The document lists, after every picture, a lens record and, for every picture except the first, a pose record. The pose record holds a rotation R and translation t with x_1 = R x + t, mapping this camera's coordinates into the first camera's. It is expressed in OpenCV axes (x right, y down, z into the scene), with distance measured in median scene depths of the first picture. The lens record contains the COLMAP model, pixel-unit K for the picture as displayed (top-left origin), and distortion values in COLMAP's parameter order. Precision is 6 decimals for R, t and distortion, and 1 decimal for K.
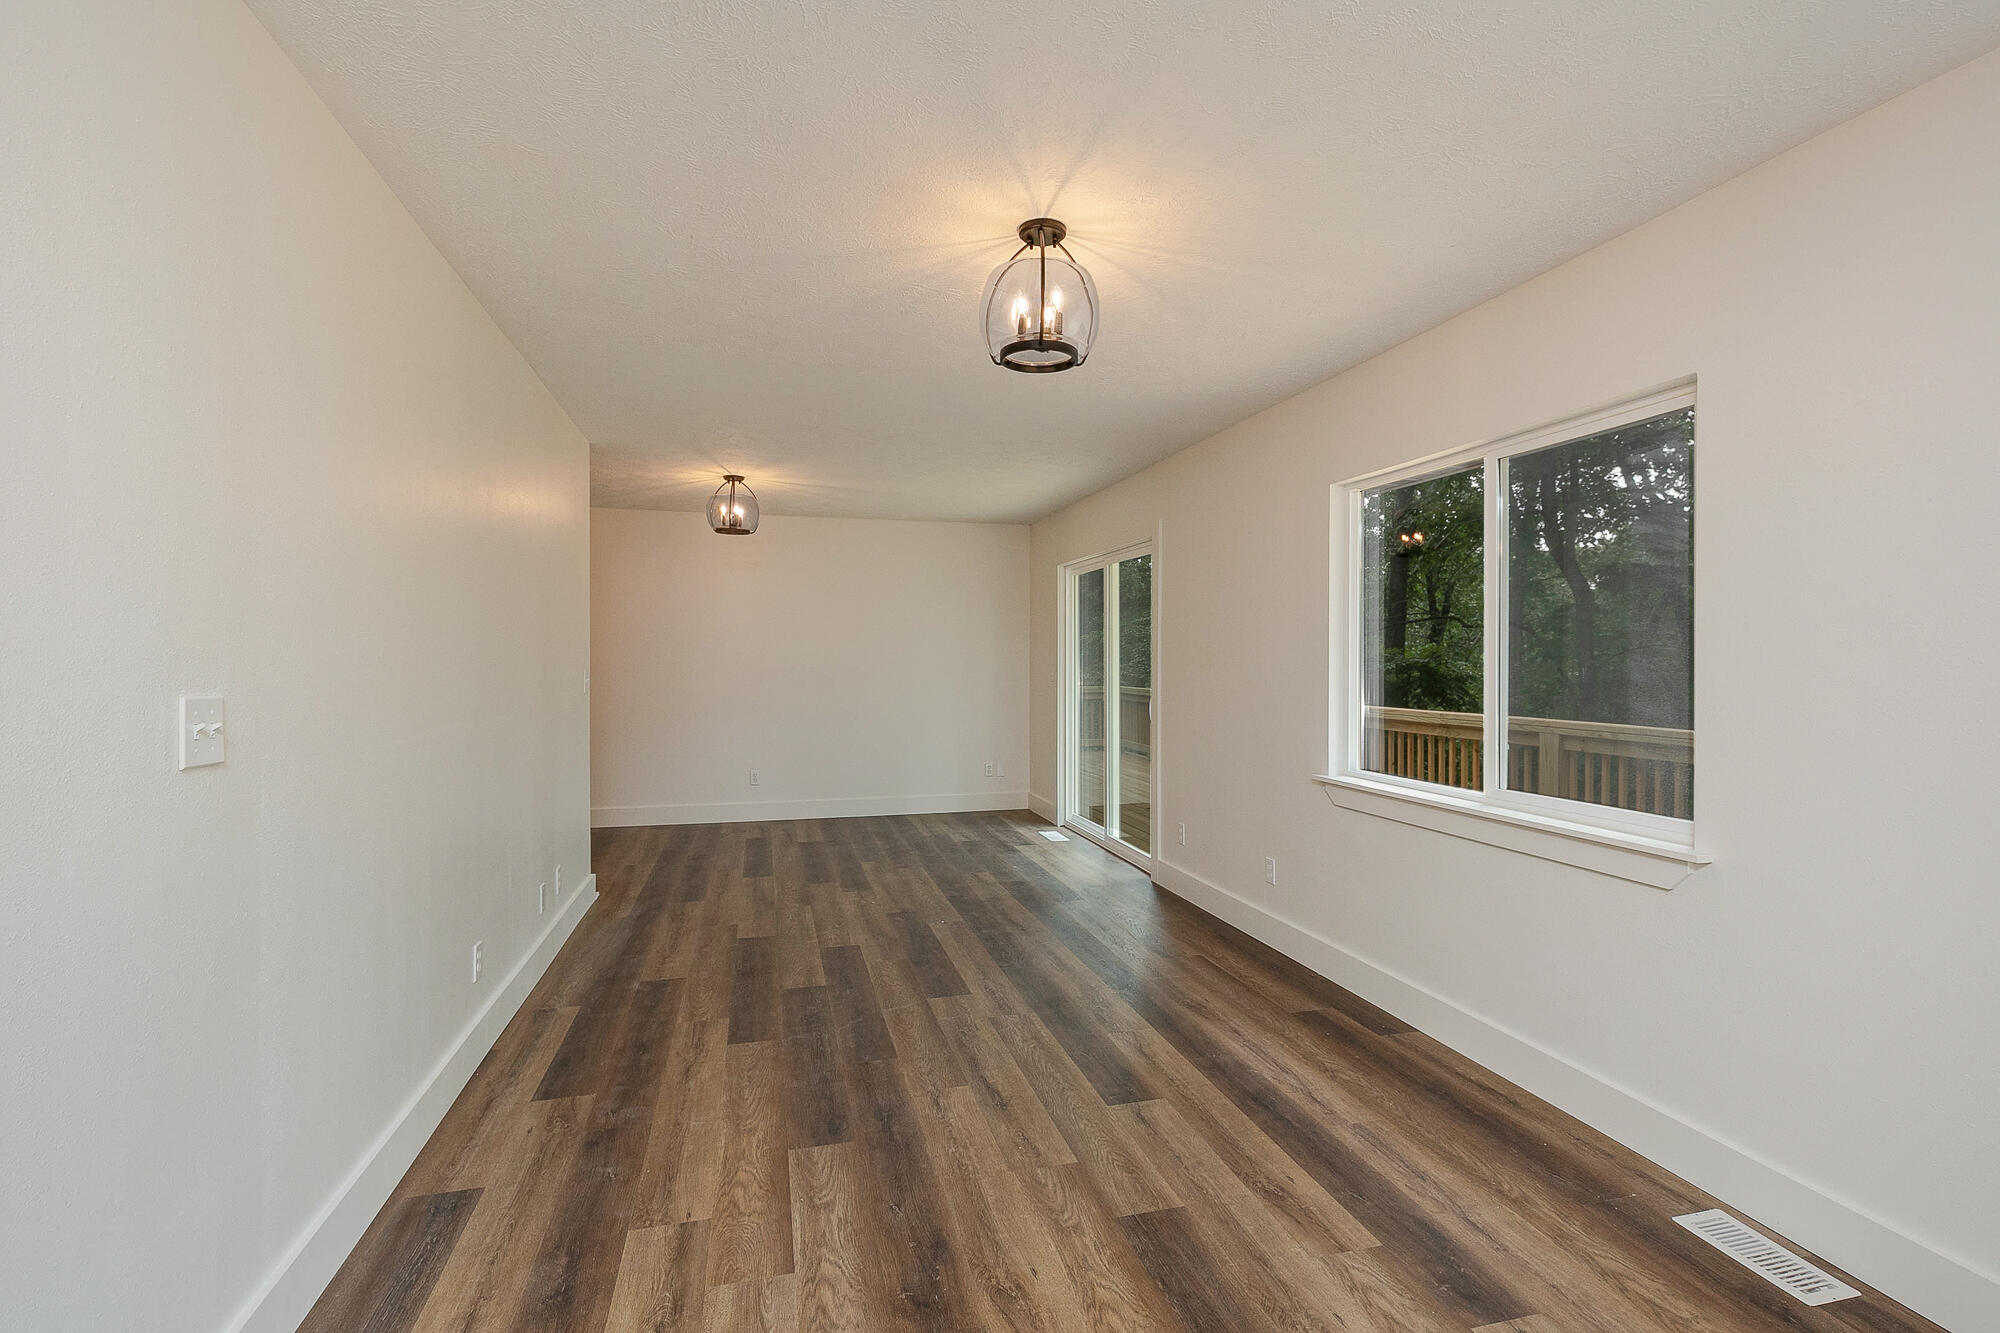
lens RADIAL K [[914.1, 0, 1009.1], [0, 914.1, 662.2], [0, 0, 1]] dist [-0.003498, -0.000634]
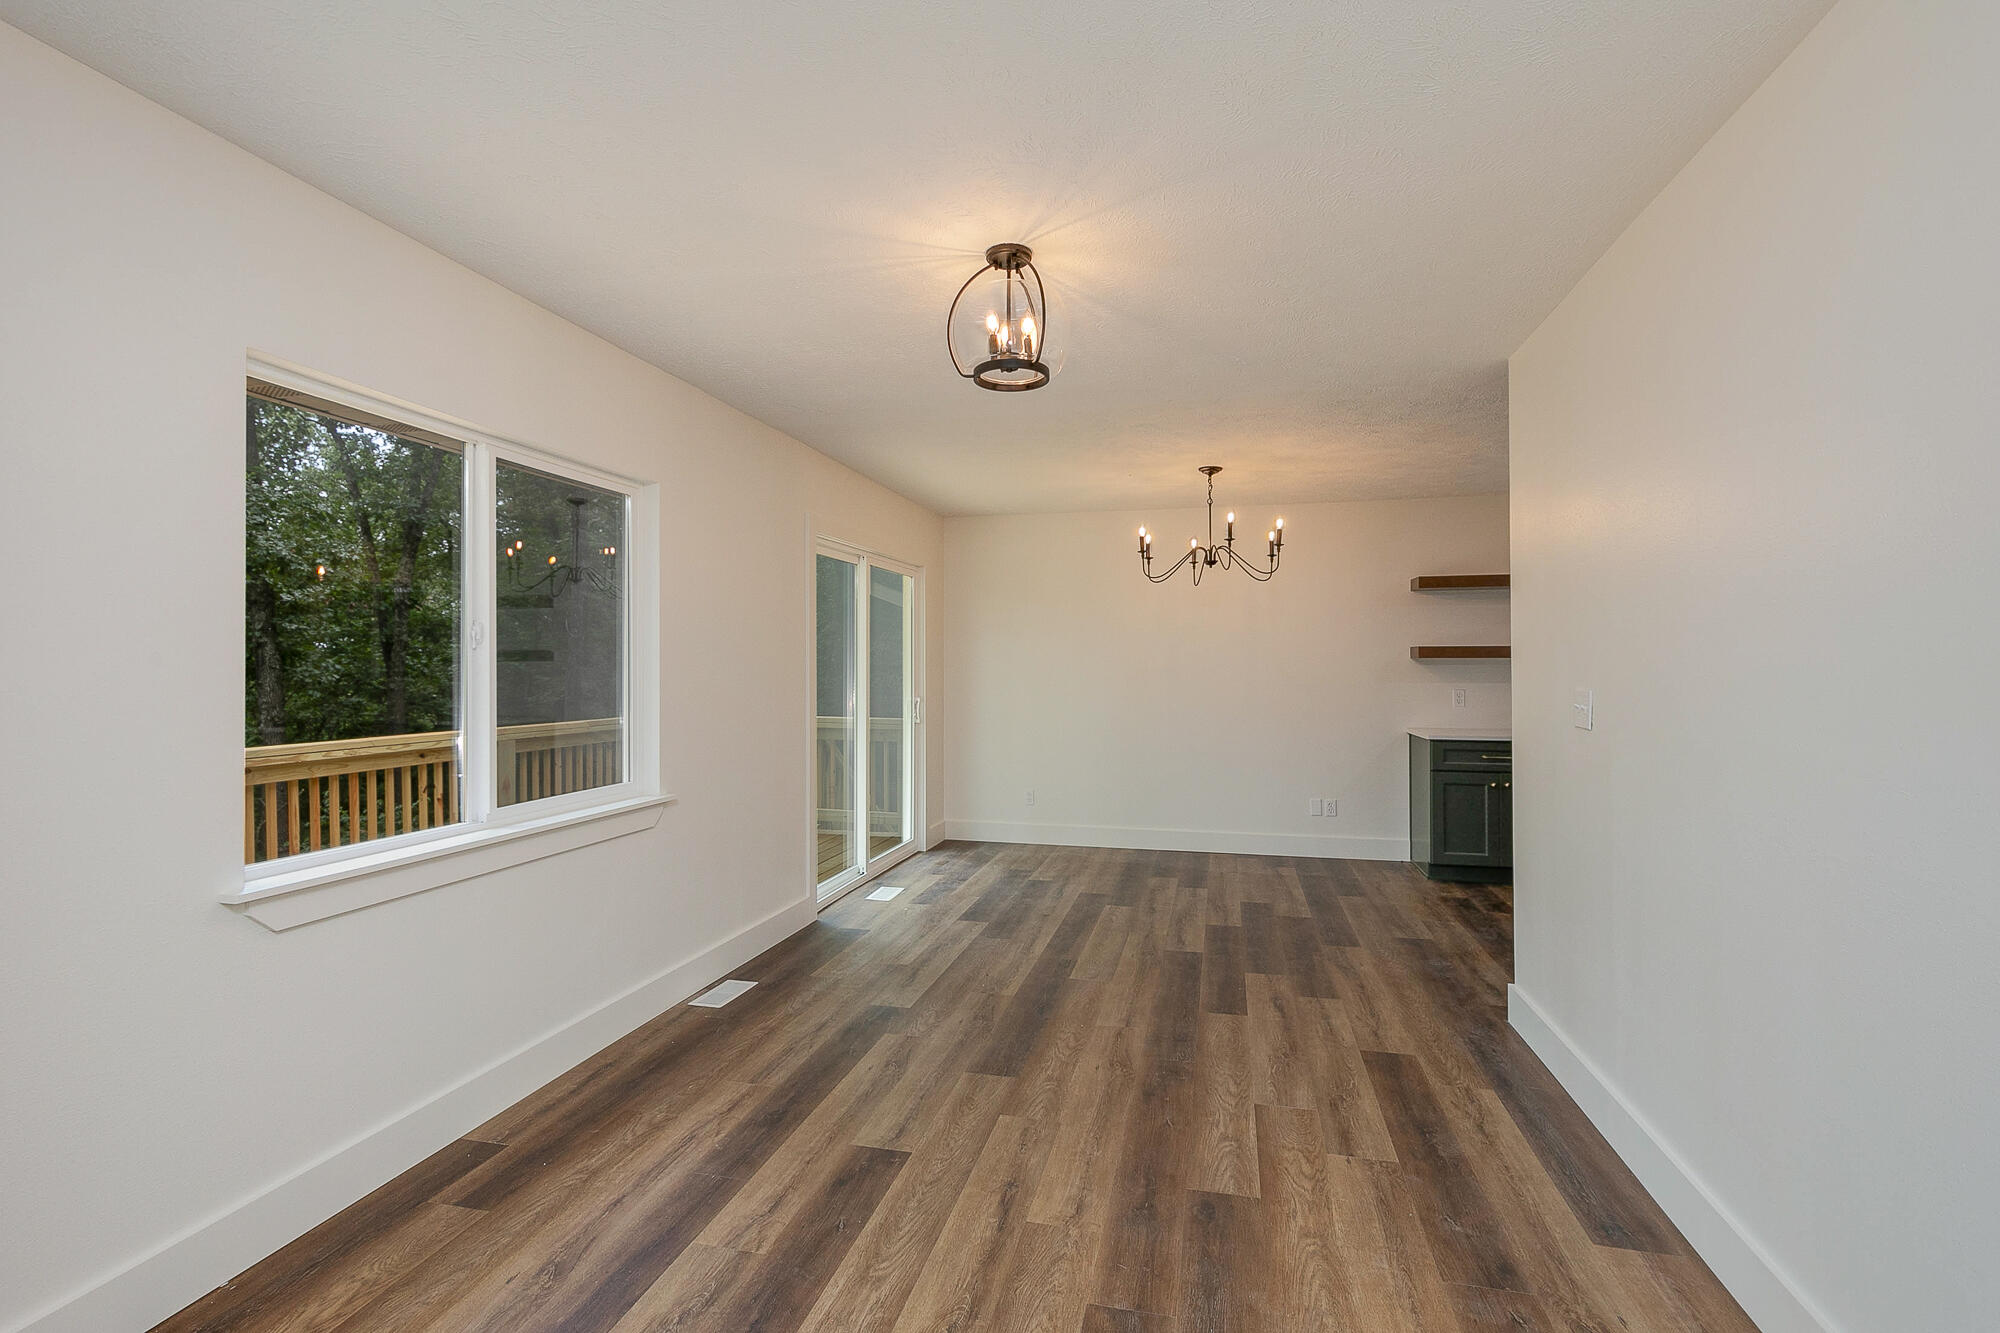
lens RADIAL K [[914.1, 0, 1009.1], [0, 914.1, 662.2], [0, 0, 1]] dist [-0.003498, -0.000634]
pose [[-0.880232, 0.004917, 0.474519, -0.451303], [0.003626, 0.999987, -0.003636, -0.007297], [-0.474530, -0.001480, -0.880238, 1.902487]]
